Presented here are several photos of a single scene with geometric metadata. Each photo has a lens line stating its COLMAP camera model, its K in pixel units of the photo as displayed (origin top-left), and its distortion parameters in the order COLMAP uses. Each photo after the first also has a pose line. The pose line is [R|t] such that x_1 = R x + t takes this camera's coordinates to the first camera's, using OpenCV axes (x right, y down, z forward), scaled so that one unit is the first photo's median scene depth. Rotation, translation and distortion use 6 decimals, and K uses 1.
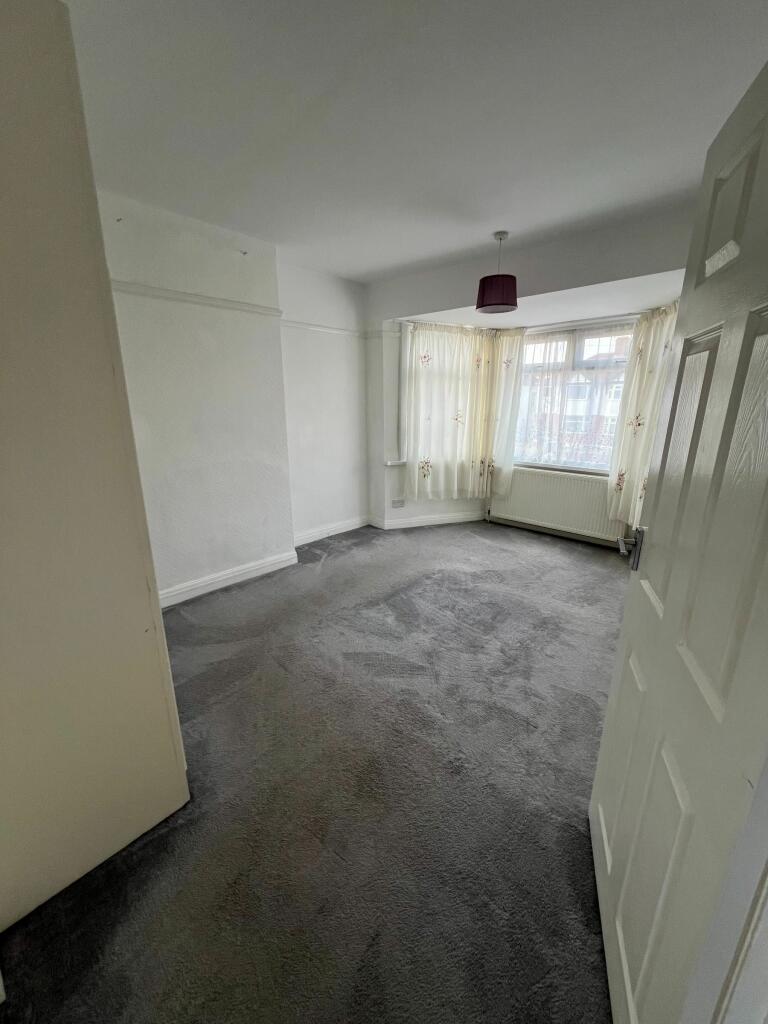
lens RADIAL K [[410.4, 0, 383.9], [0, 410.4, 513.0], [0, 0, 1]] dist [-0.006047, 0.001554]
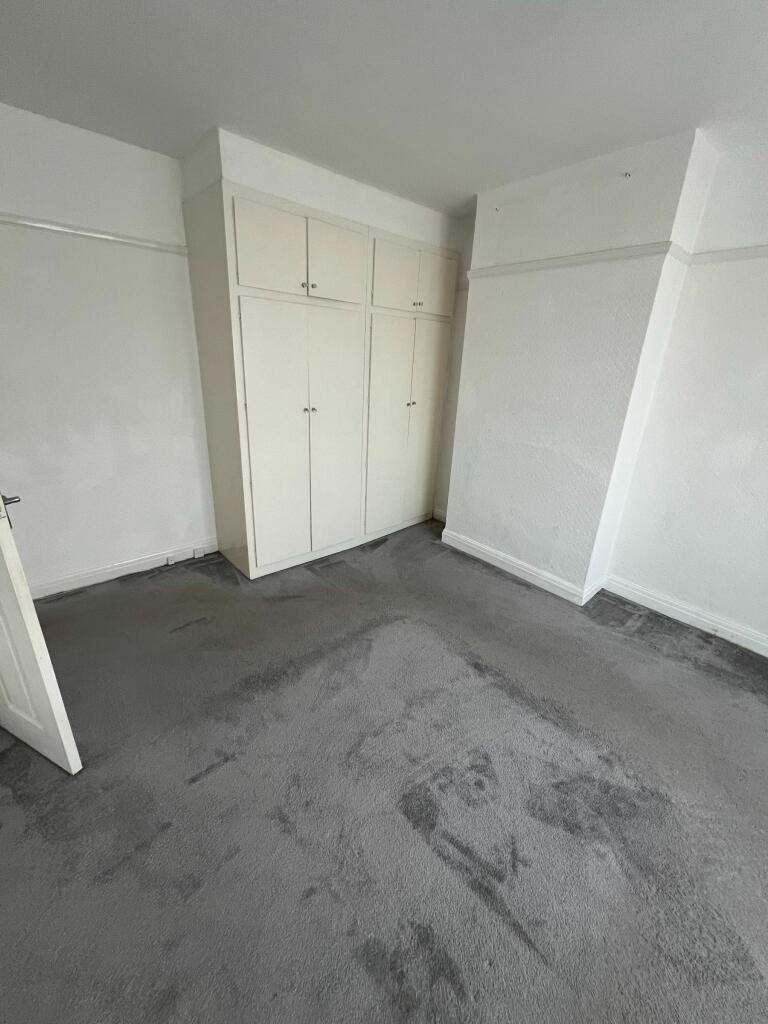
lens RADIAL K [[410.4, 0, 383.9], [0, 410.4, 510.7], [0, 0, 1]] dist [-0.006047, 0.001554]
pose [[-0.117581, 0.331136, -0.936229, 0.456954], [-0.310088, 0.883386, 0.351390, -0.175995], [0.943409, 0.331630, -0.001188, 0.612266]]
